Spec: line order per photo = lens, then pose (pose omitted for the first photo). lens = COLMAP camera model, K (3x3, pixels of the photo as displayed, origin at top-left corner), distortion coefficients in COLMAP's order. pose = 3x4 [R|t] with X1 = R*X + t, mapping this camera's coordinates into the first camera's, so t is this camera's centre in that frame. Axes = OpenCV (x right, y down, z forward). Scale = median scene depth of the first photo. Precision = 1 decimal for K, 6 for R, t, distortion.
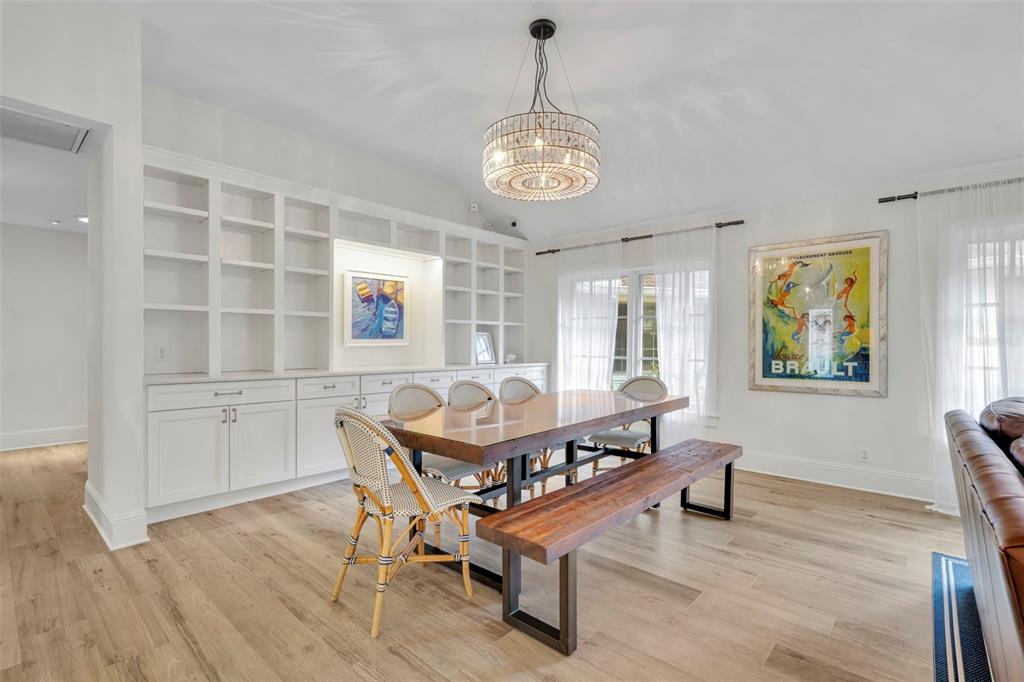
lens RADIAL K [[480.2, 0, 513.7], [0, 480.2, 344.0], [0, 0, 1]] dist [-0.002476, -0.000144]
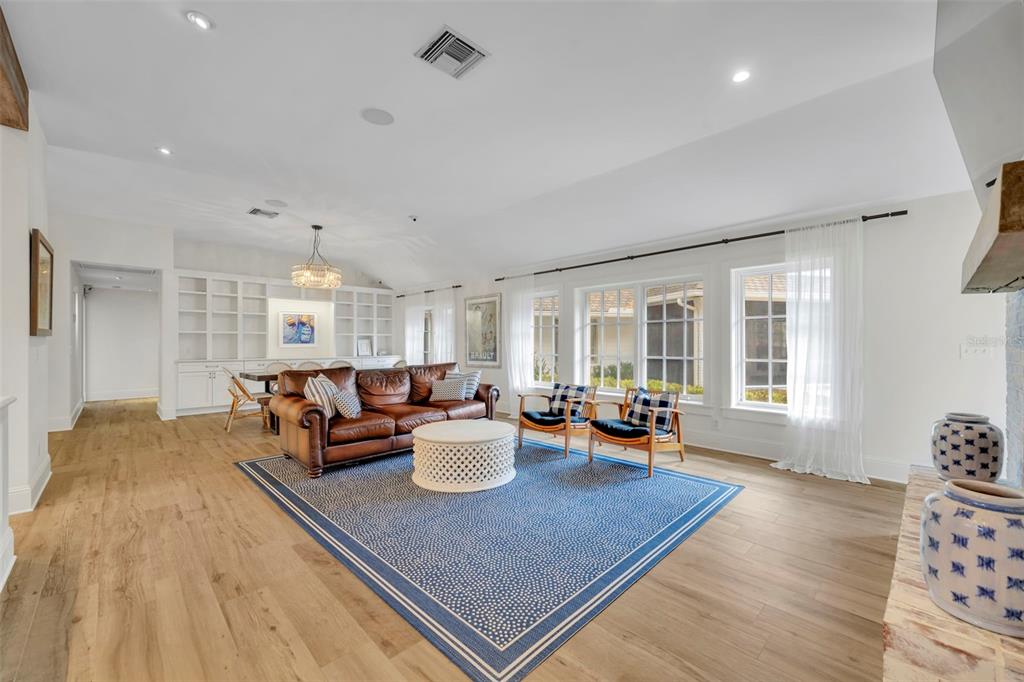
lens RADIAL K [[410.6, 0, 515.9], [0, 410.6, 341.9], [0, 0, 1]] dist [-0.000367, -0.000134]
pose [[0.997950, -0.008941, -0.063364, 0.878266], [0.008351, 0.999919, -0.009560, 0.007356], [0.063445, 0.009011, 0.997945, -0.806281]]
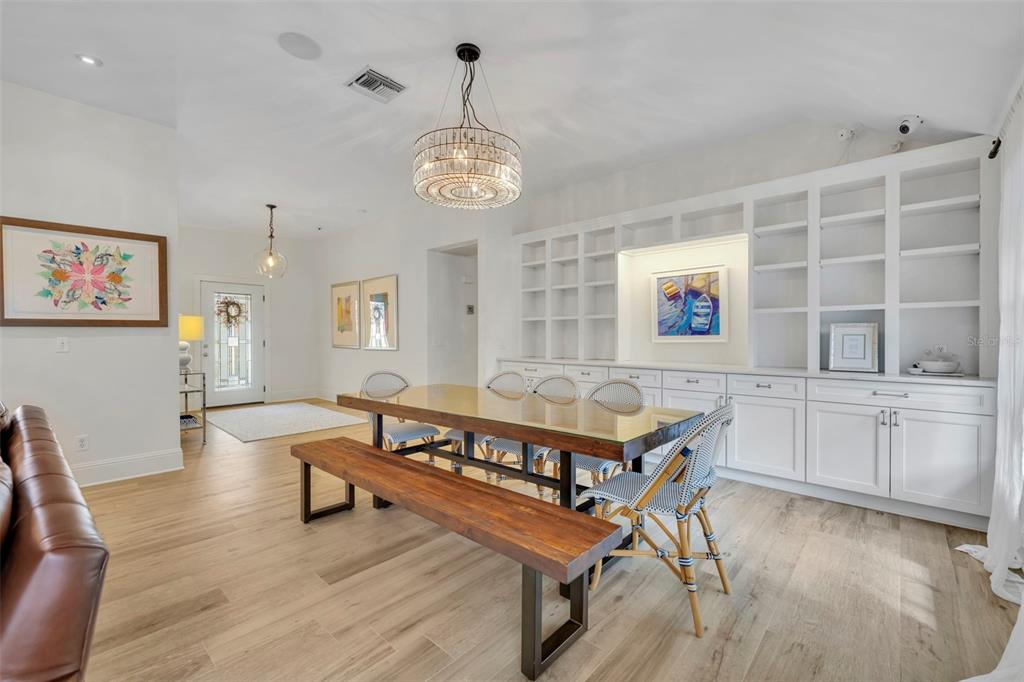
lens RADIAL K [[432.8, 0, 514.3], [0, 432.8, 338.0], [0, 0, 1]] dist [0.001577, -0.000023]
pose [[-0.011944, -0.002407, -0.999926, 0.710258], [-0.005795, 0.999980, -0.002338, -0.001273], [0.999912, 0.005767, -0.011957, 0.762517]]
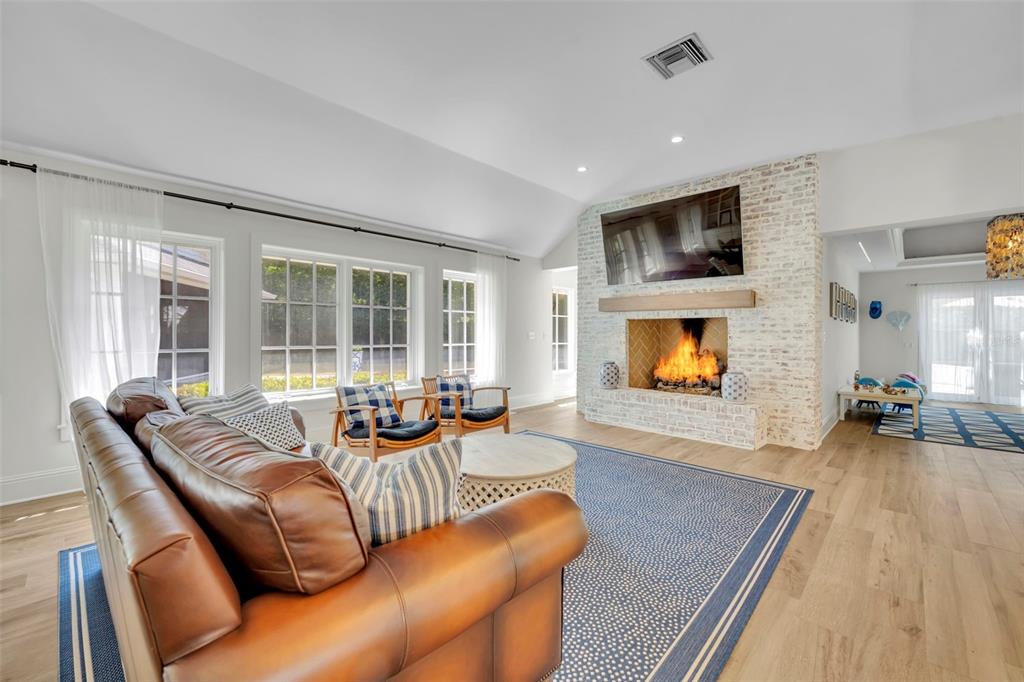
lens RADIAL K [[417.9, 0, 510.0], [0, 417.9, 333.3], [0, 0, 1]] dist [-0.000611, 0.000121]
pose [[0.031967, -0.010334, 0.999435, 0.059412], [0.001583, 0.999946, 0.010289, -0.001316], [-0.999488, 0.001253, 0.031982, 0.059266]]
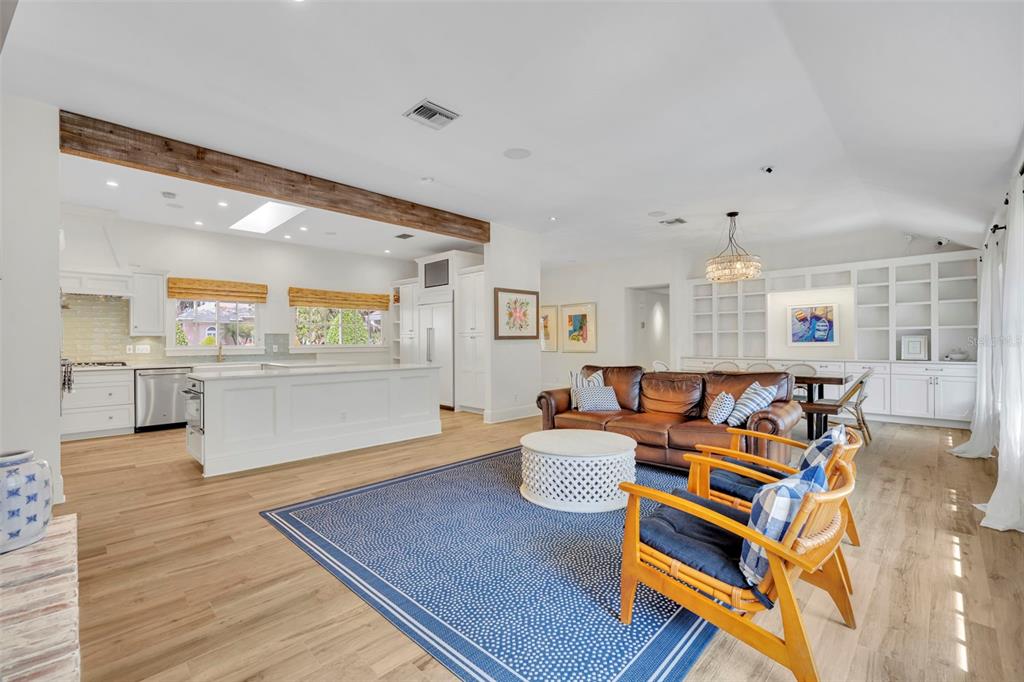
lens RADIAL K [[437.5, 0, 504.6], [0, 437.5, 342.9], [0, 0, 1]] dist [-0.009254, 0.000200]
pose [[-0.064501, -0.007353, -0.997891, 1.565997], [-0.001050, 0.999973, -0.007301, 0.006167], [0.997917, 0.000577, -0.064507, 0.000719]]
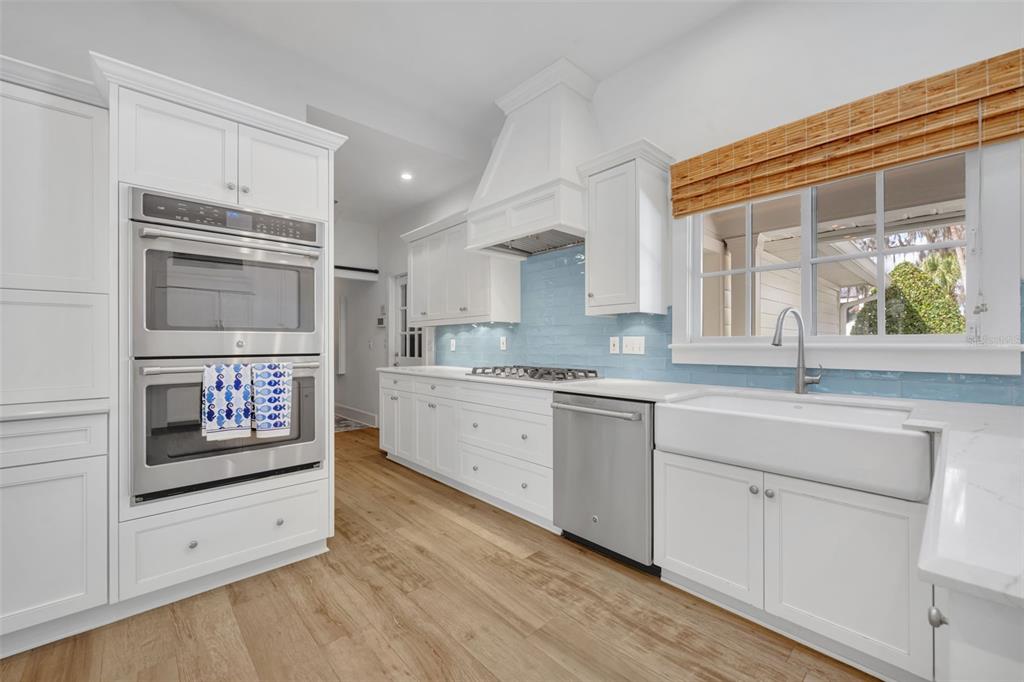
lens RADIAL K [[420.8, 0, 508.3], [0, 420.8, 342.6], [0, 0, 1]] dist [-0.001110, -0.000016]
pose [[-0.995226, -0.008739, 0.097207, 0.228381], [-0.008402, 0.999957, 0.003874, 0.013652], [-0.097237, 0.003039, -0.995257, -0.697252]]
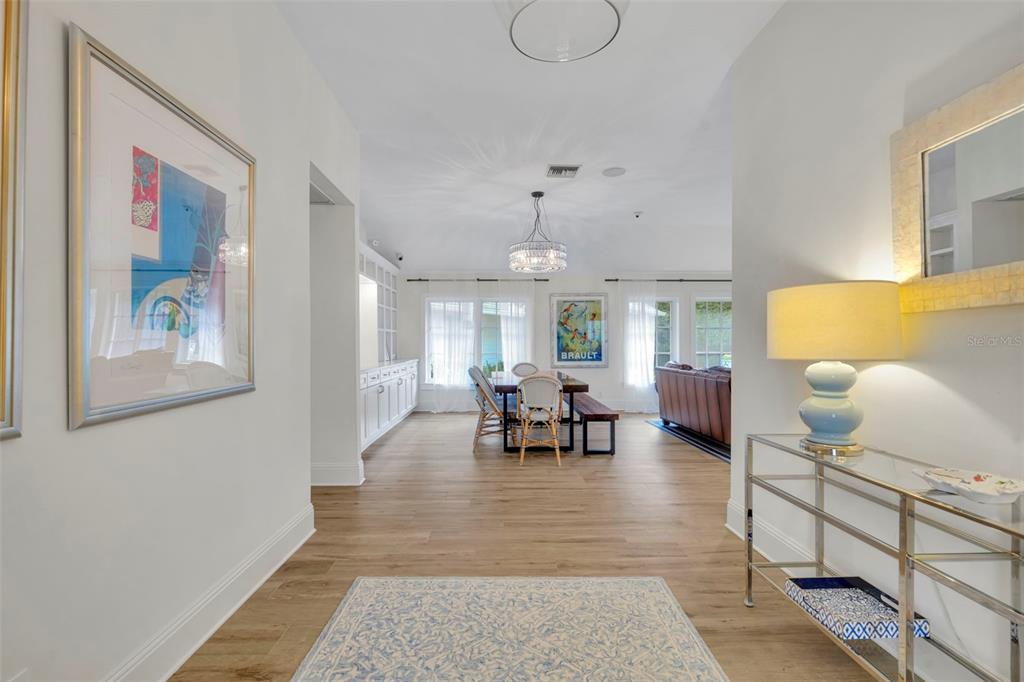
lens RADIAL K [[469.7, 0, 512.0], [0, 469.7, 341.0], [0, 0, 1]] dist [-0.000248, 0.000037]
pose [[0.725150, -0.006348, 0.688561, -0.968788], [0.010933, 0.999938, -0.002295, -0.011194], [-0.688504, 0.009192, 0.725174, -0.264953]]
